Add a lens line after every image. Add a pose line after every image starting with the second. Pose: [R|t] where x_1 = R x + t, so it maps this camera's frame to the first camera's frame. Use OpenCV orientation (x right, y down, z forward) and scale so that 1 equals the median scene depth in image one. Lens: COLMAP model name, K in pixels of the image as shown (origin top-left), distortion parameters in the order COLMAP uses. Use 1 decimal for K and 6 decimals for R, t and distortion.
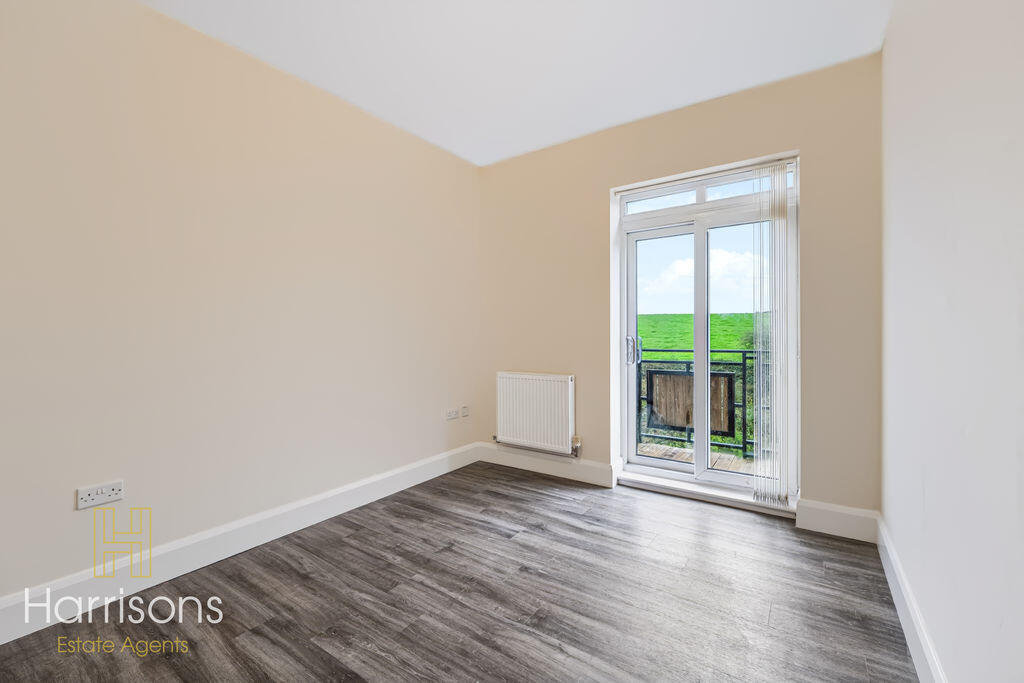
lens RADIAL K [[426.9, 0, 511.4], [0, 426.9, 332.7], [0, 0, 1]] dist [0.008832, -0.000738]
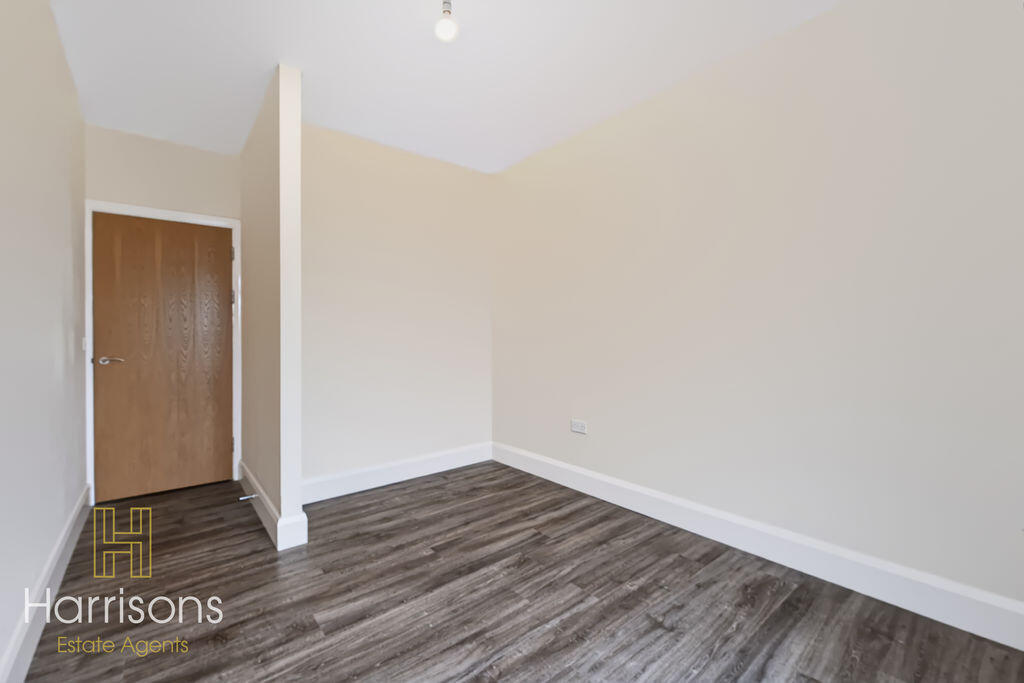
lens RADIAL K [[426.9, 0, 511.4], [0, 426.9, 332.7], [0, 0, 1]] dist [0.008832, -0.000738]
pose [[-0.256885, -0.000664, -0.966442, 0.710176], [0.010709, 0.999936, -0.003533, -0.004246], [0.966383, -0.011257, -0.256862, 1.057665]]
